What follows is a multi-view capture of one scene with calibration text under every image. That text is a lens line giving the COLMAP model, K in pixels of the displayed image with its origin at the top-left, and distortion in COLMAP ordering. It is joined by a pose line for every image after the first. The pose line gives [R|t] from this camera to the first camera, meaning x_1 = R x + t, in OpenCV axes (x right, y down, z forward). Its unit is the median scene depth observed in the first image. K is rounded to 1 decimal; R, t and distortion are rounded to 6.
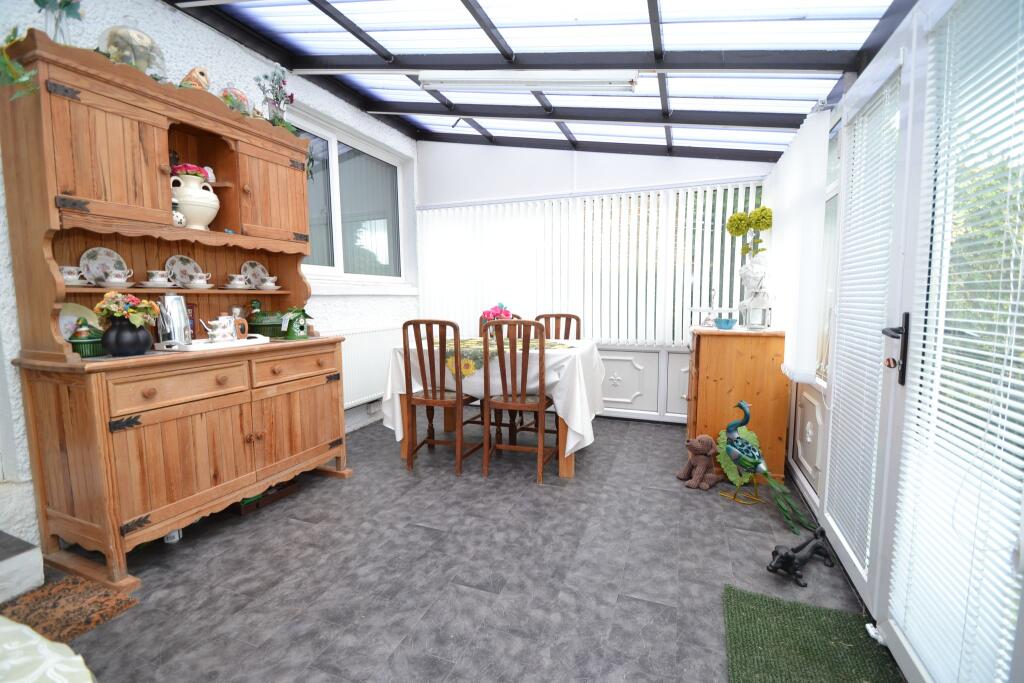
lens RADIAL K [[456.3, 0, 507.3], [0, 456.3, 344.3], [0, 0, 1]] dist [0.010720, 0.000007]
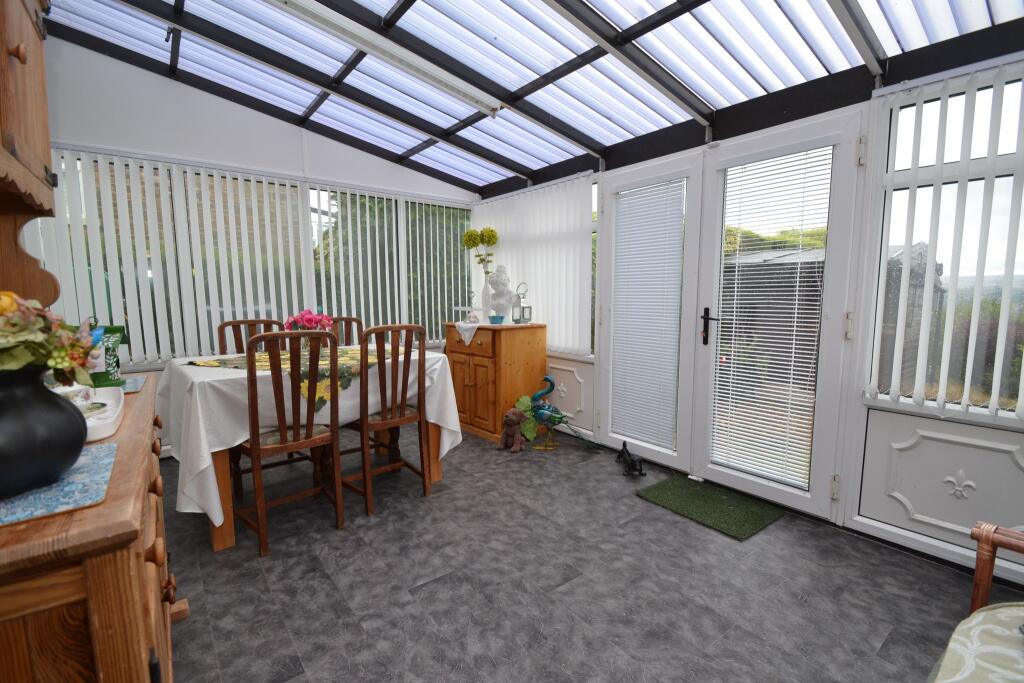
lens RADIAL K [[456.3, 0, 507.3], [0, 456.3, 344.3], [0, 0, 1]] dist [0.010720, 0.000007]
pose [[0.515168, -0.090894, 0.852256, -0.659008], [0.083009, 0.994978, 0.055938, -0.050690], [-0.853060, 0.041928, 0.520125, 0.372328]]
